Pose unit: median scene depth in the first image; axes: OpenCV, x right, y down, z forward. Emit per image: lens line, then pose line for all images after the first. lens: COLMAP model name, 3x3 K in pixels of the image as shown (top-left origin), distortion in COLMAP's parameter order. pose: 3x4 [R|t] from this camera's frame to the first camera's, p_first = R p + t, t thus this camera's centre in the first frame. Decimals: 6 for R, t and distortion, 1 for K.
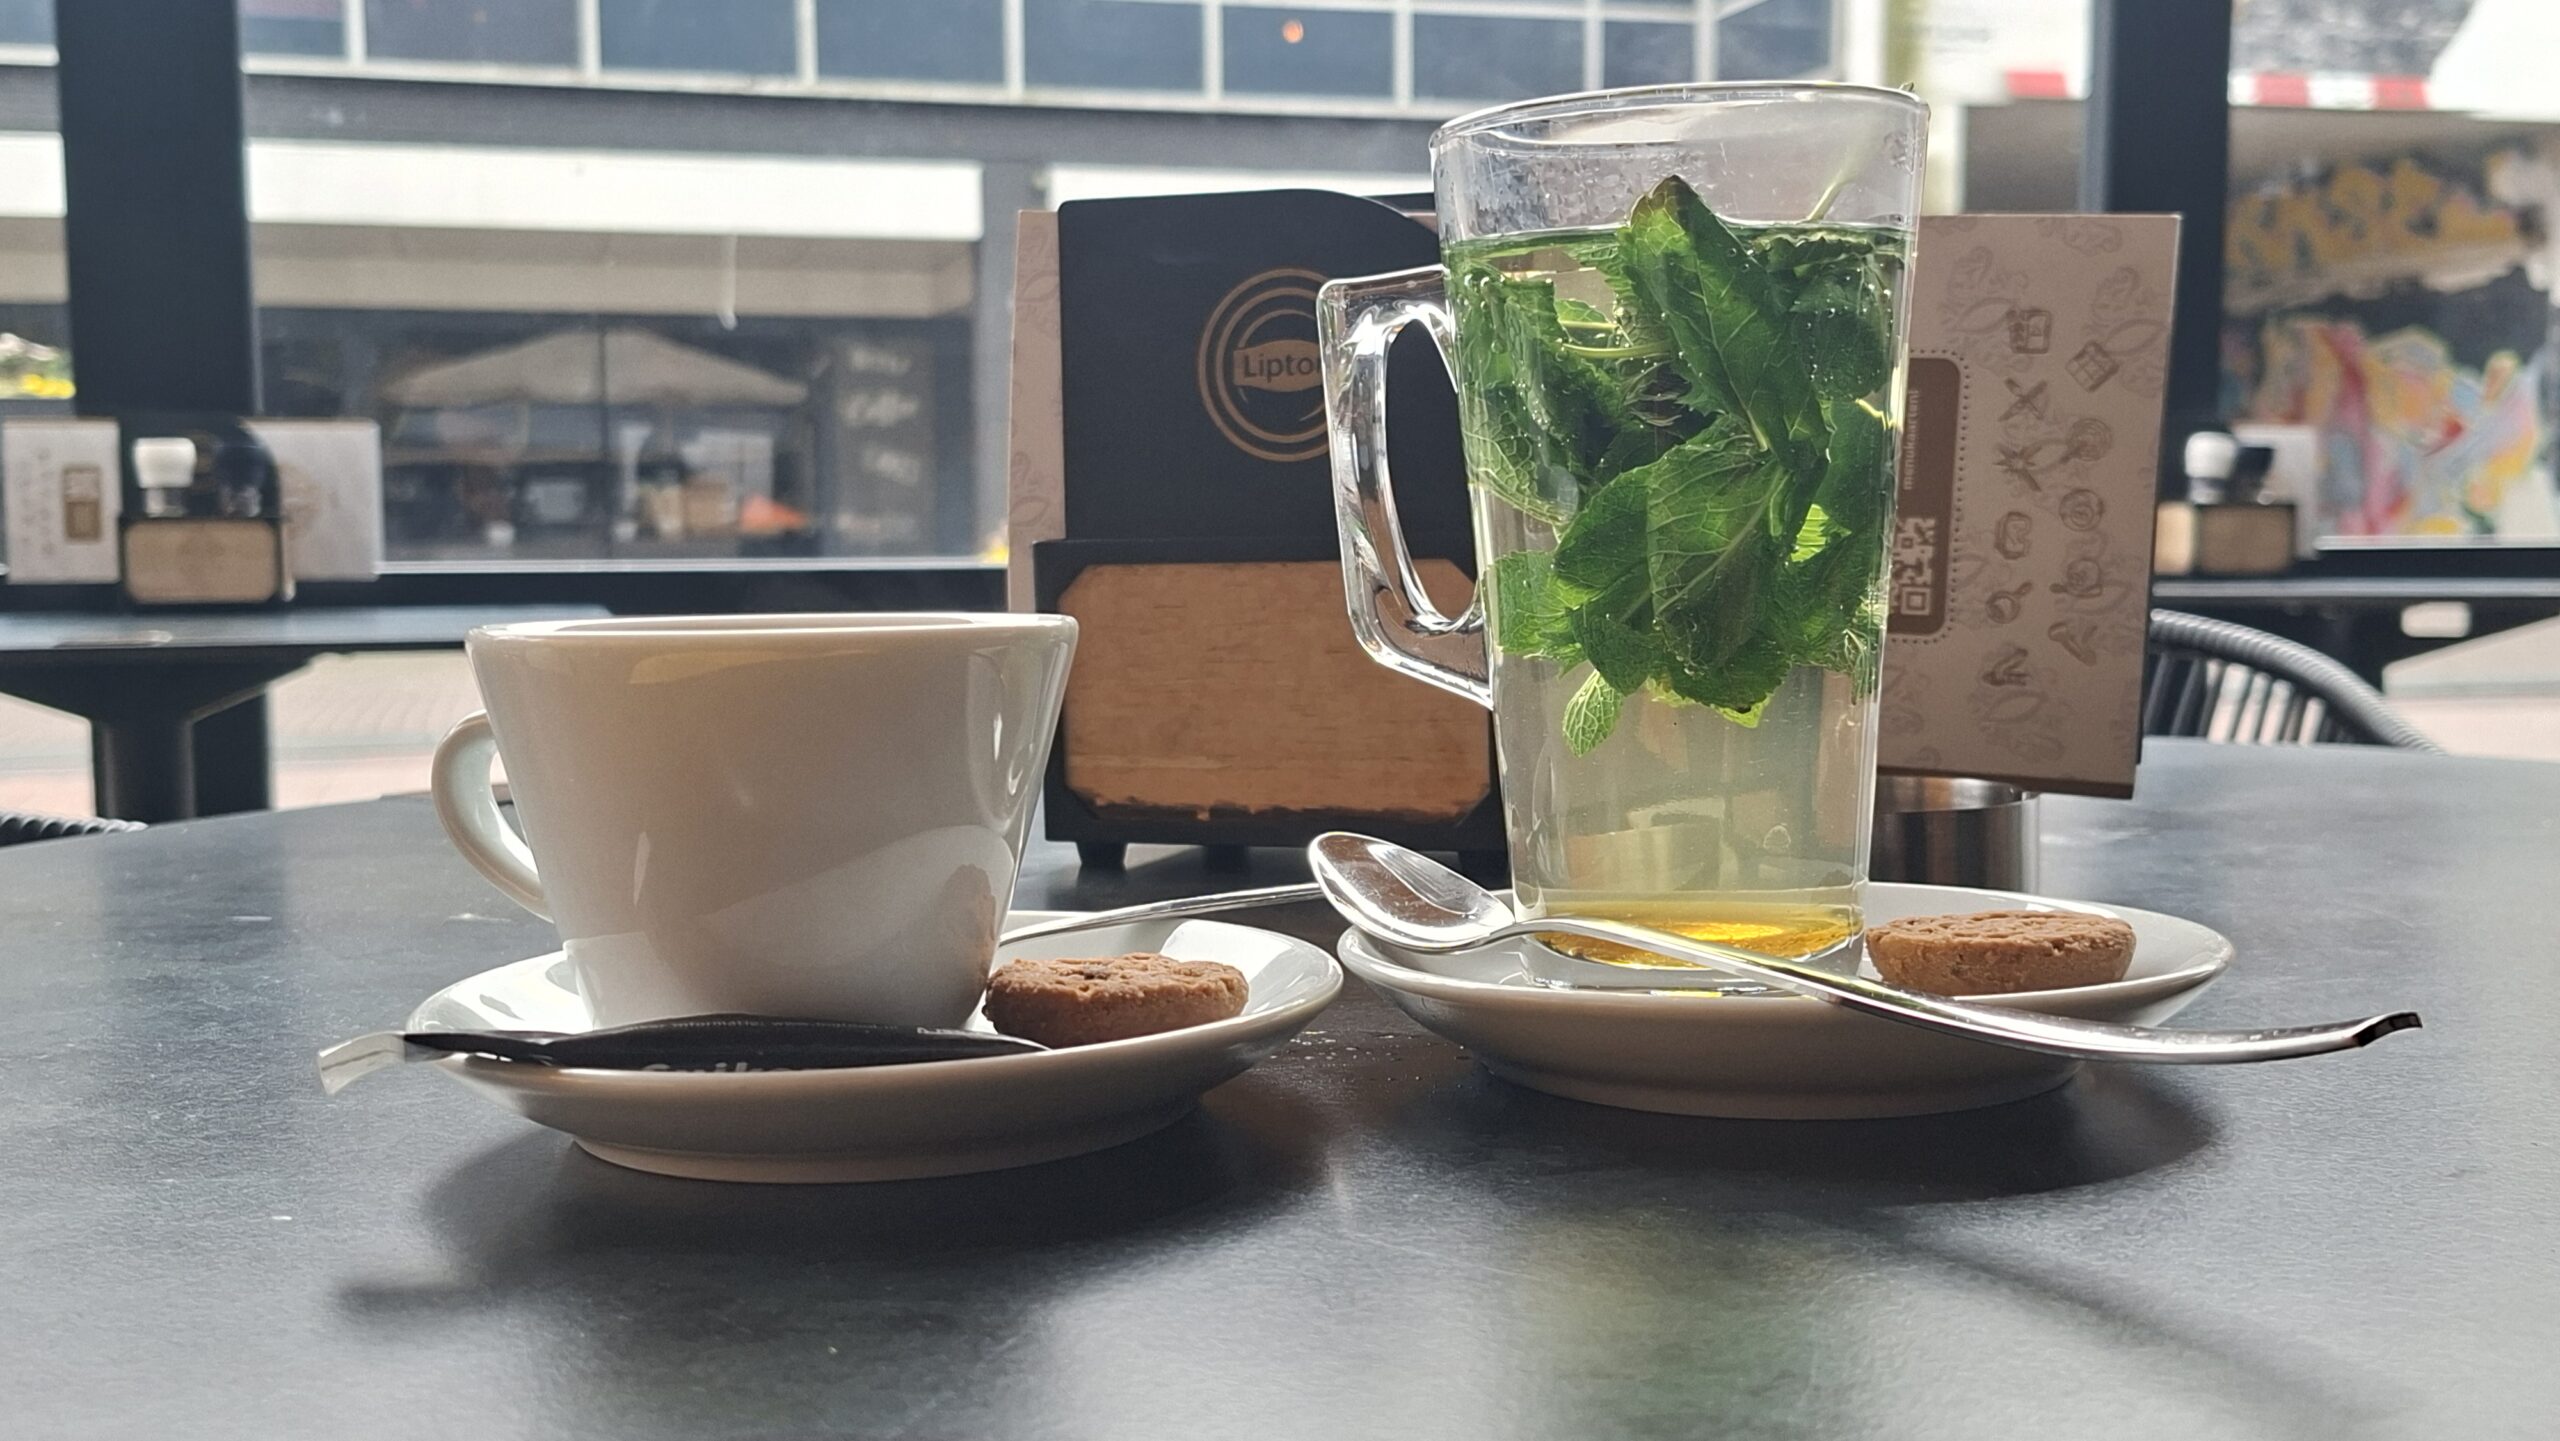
lens RADIAL K [[2582.7, 0, 1280.0], [0, 2582.7, 720.5], [0, 0, 1]] dist [0.060059, -0.012667]
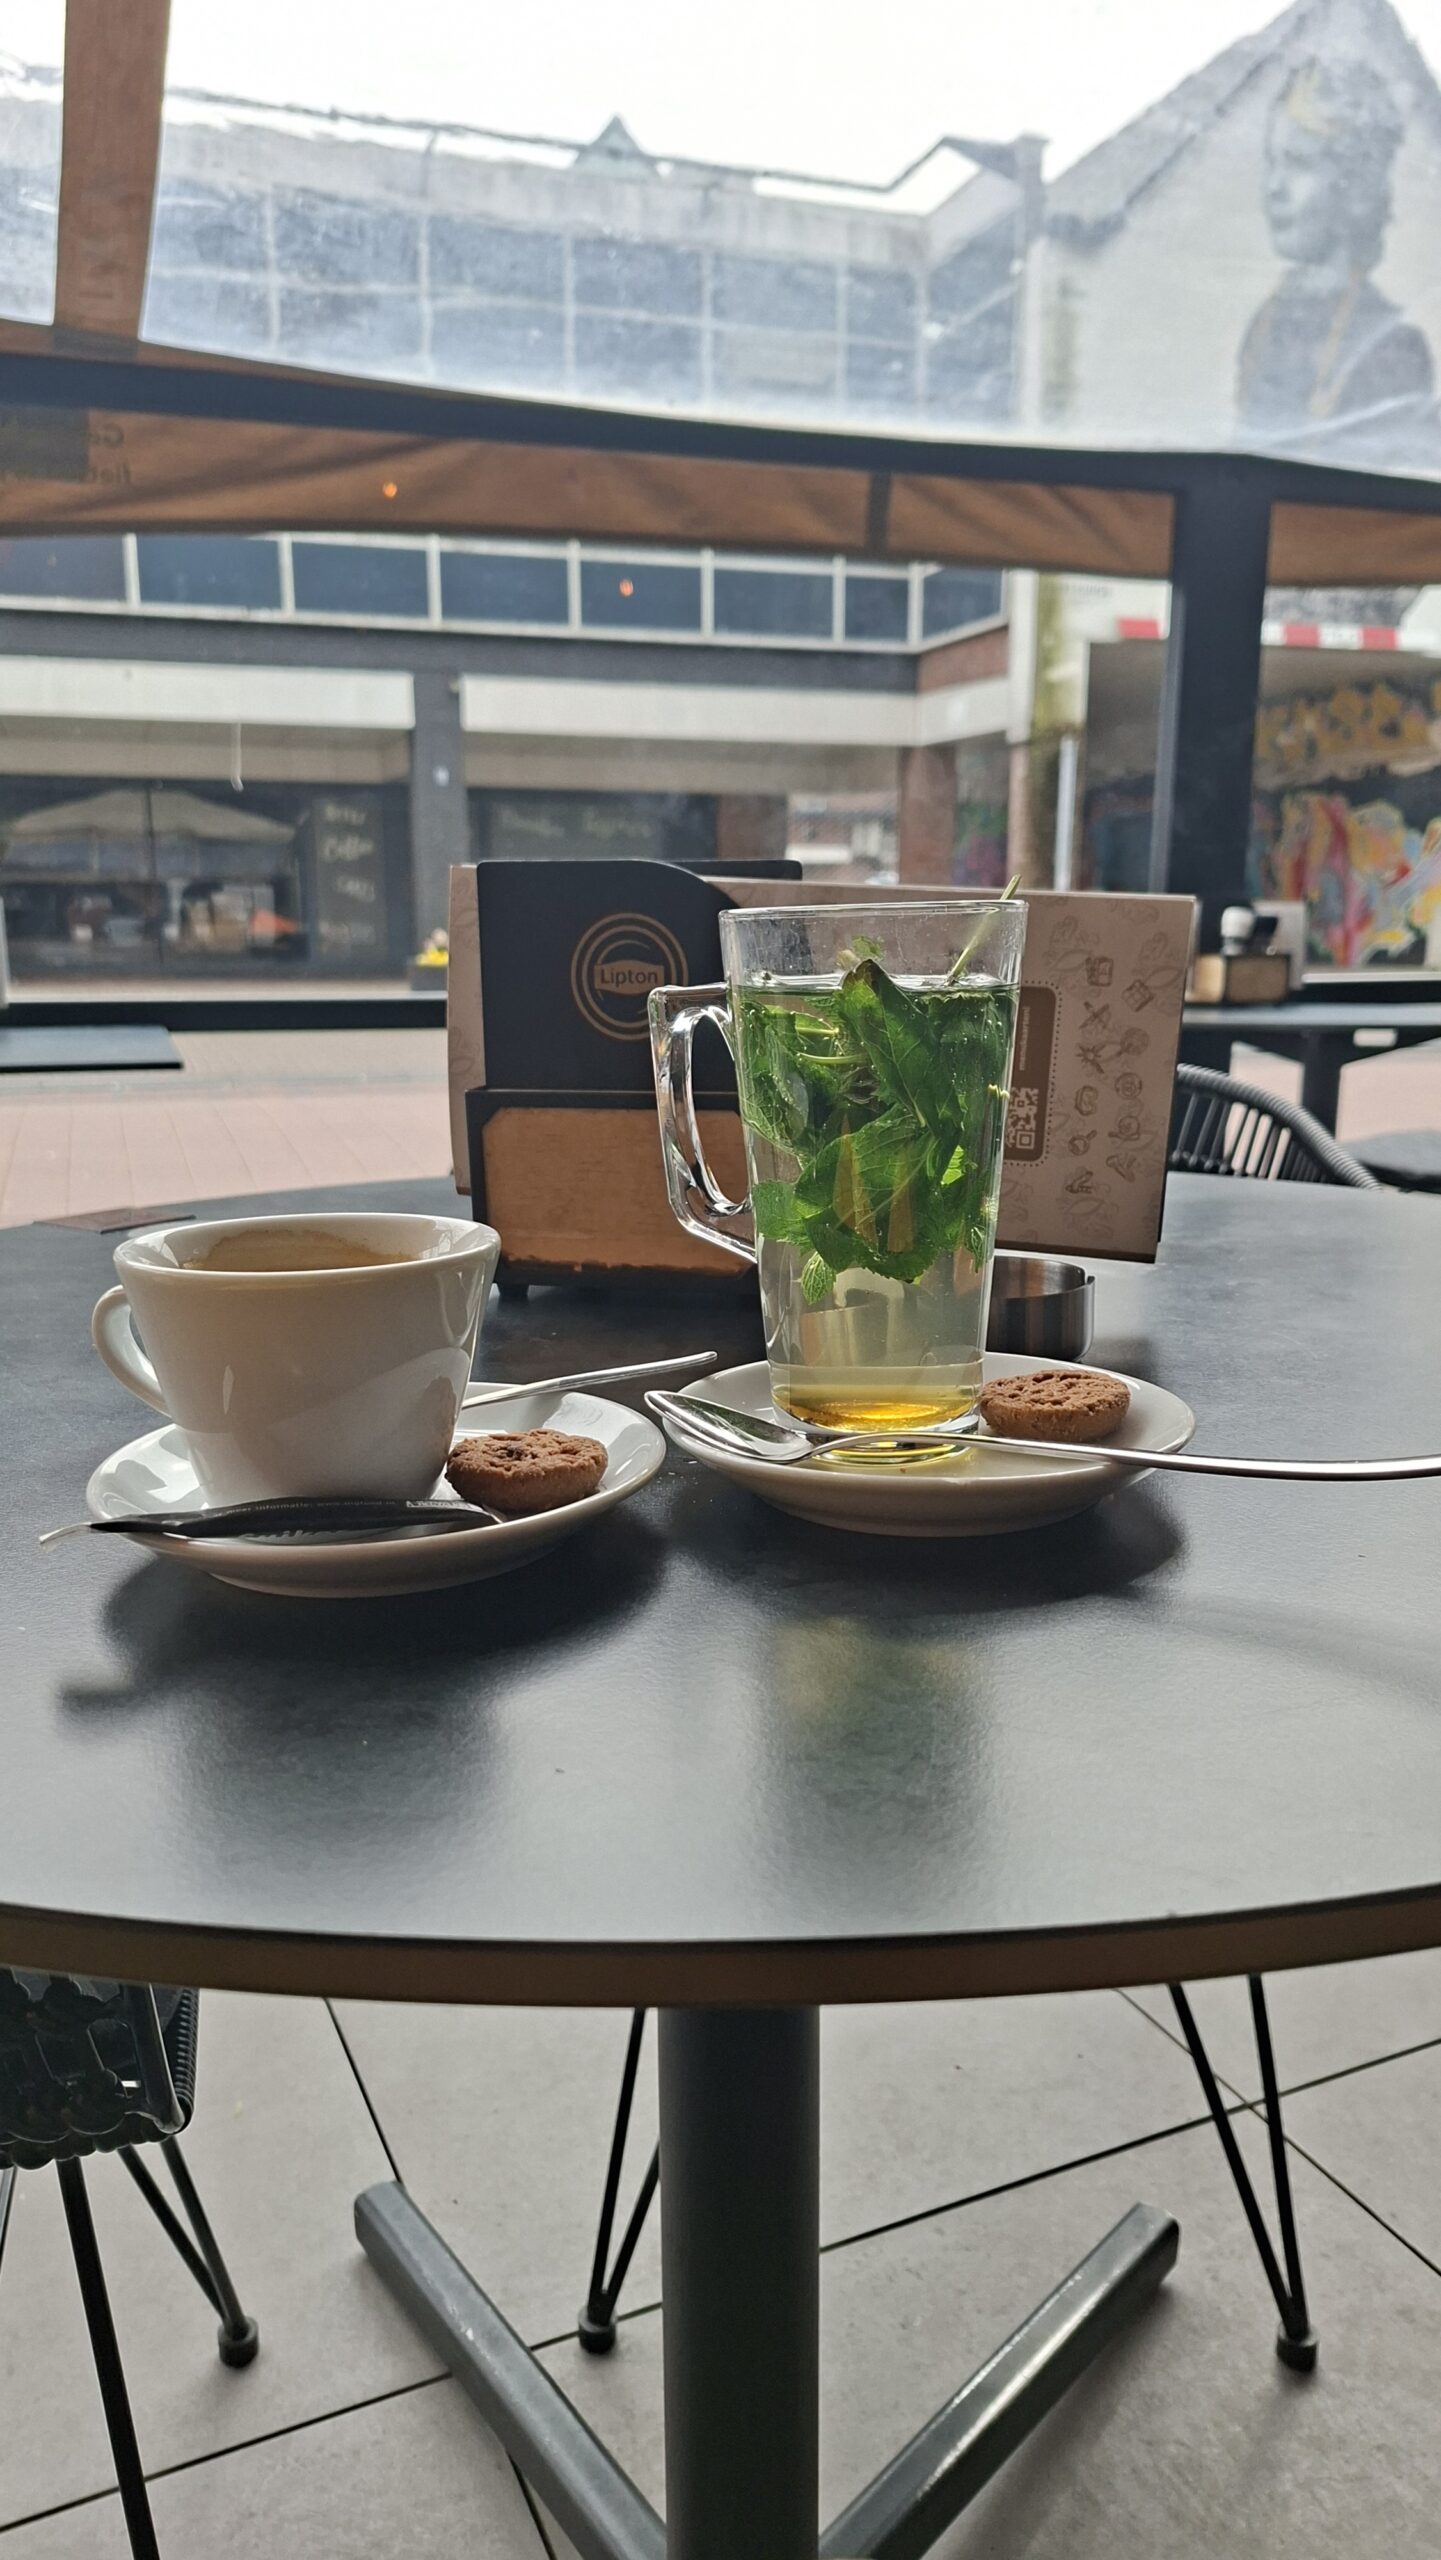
lens RADIAL K [[1709.8, 0, 720.5], [0, 1709.8, 1280.0], [0, 0, 1]] dist [0.100437, -0.101711]
pose [[0.998495, -0.007291, 0.054355, 0.000543], [0.000652, 0.992632, 0.121165, -0.091528], [-0.054838, -0.120948, 0.991143, -0.046644]]
